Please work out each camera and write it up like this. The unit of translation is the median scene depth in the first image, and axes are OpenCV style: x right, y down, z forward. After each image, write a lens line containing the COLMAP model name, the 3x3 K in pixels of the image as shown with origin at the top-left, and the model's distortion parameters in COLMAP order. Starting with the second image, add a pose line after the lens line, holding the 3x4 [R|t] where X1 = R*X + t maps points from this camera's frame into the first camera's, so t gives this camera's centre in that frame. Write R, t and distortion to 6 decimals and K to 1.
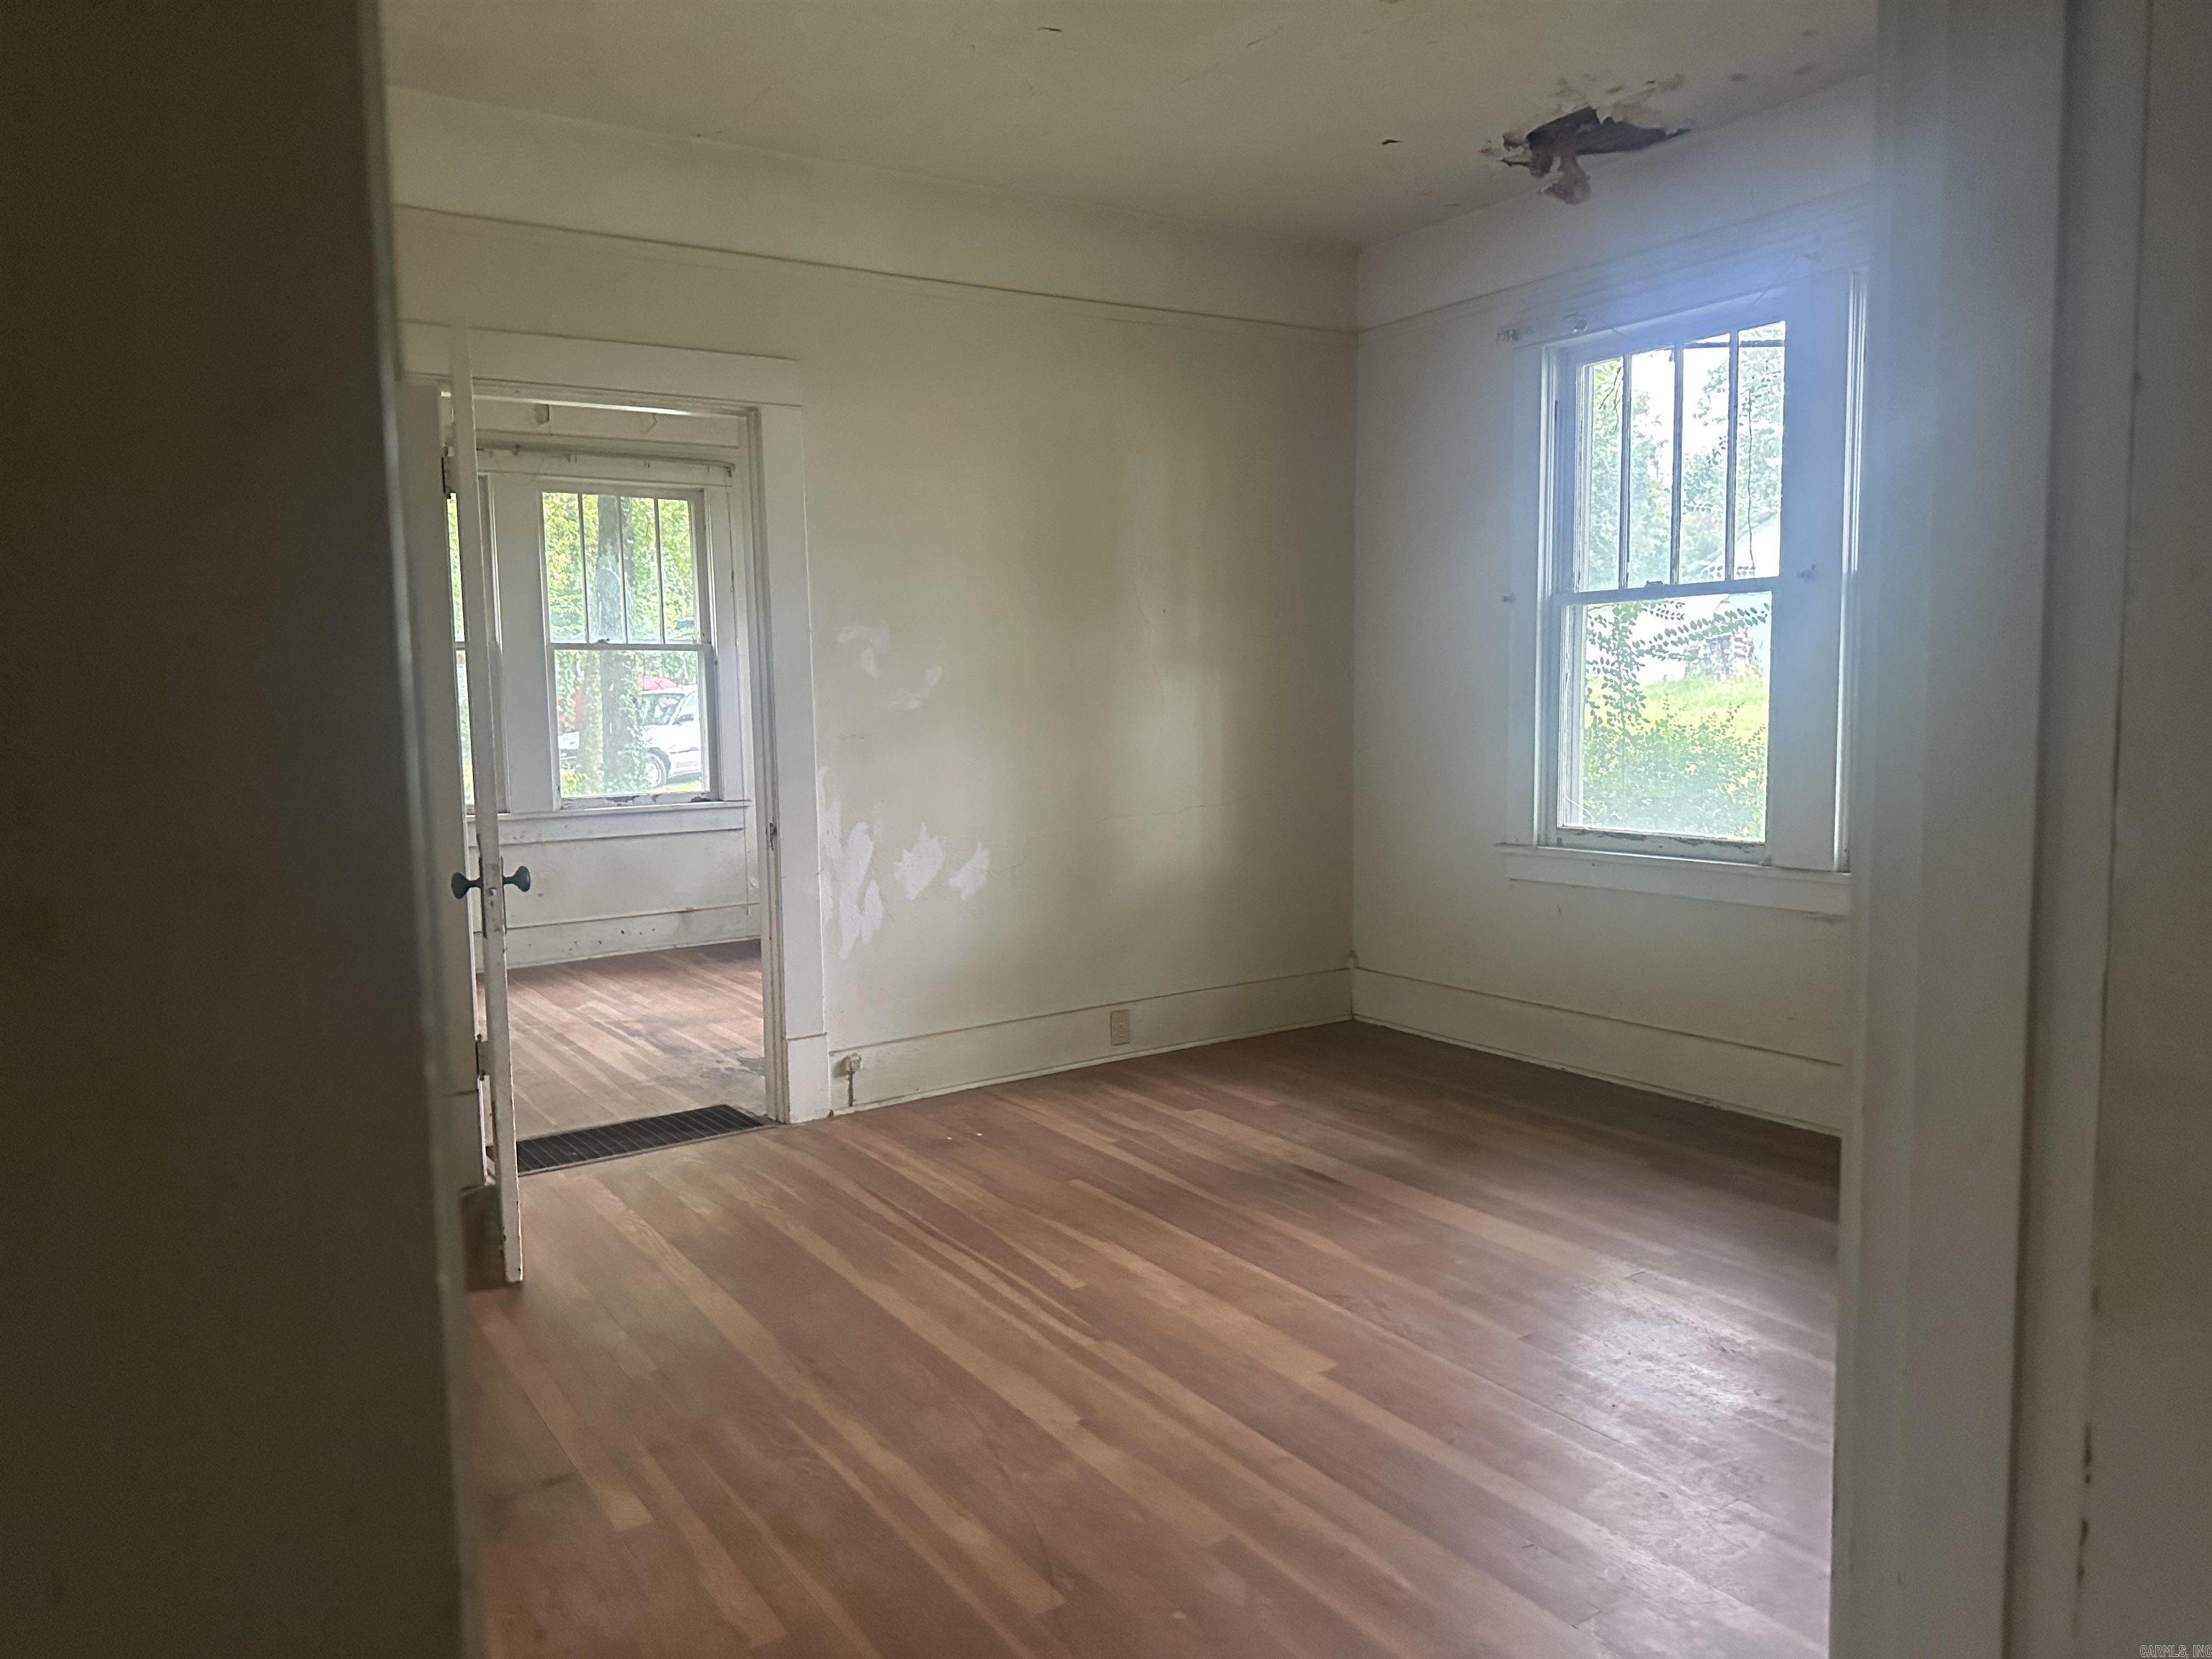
lens RADIAL K [[1544.0, 0, 1110.7], [0, 1544.0, 835.6], [0, 0, 1]] dist [0.035142, -0.095683]
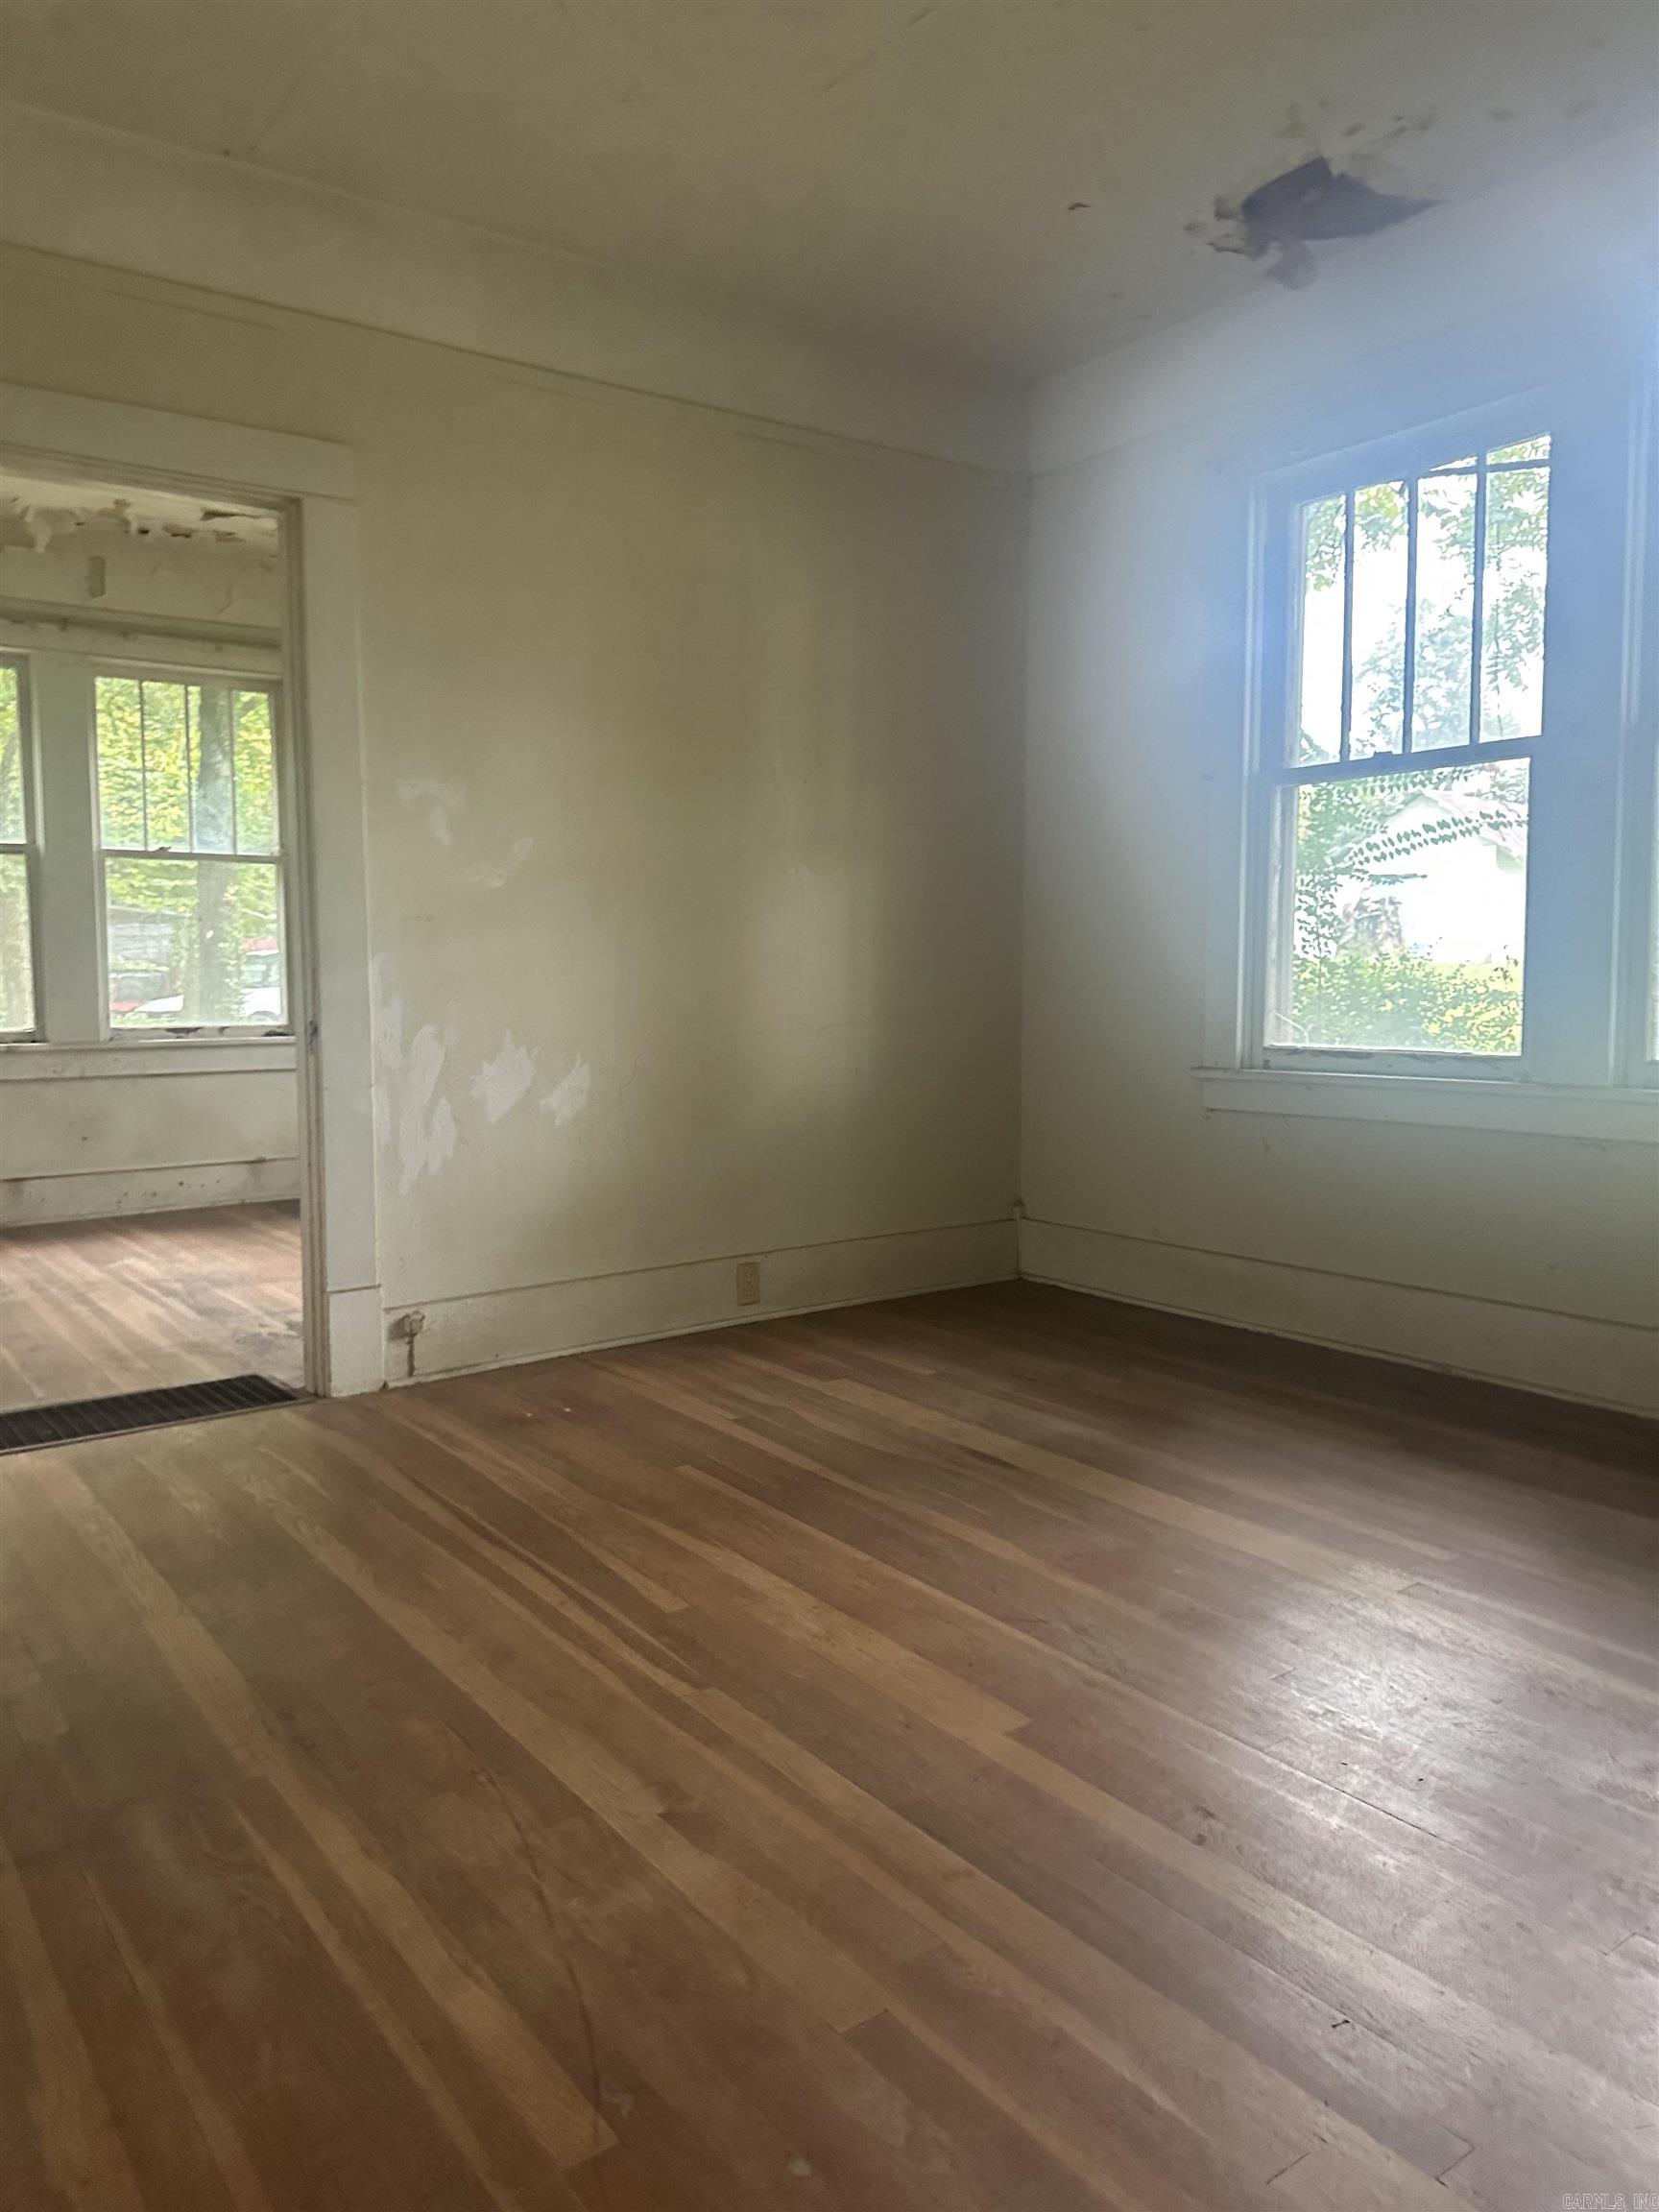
lens RADIAL K [[1544.0, 0, 832.7], [0, 1544.0, 1076.8], [0, 0, 1]] dist [0.035142, -0.095683]
pose [[0.998688, 0.010027, 0.050213, 0.011496], [-0.008479, 0.999485, -0.030958, 0.046867], [-0.050497, 0.030491, 0.998259, 0.196224]]
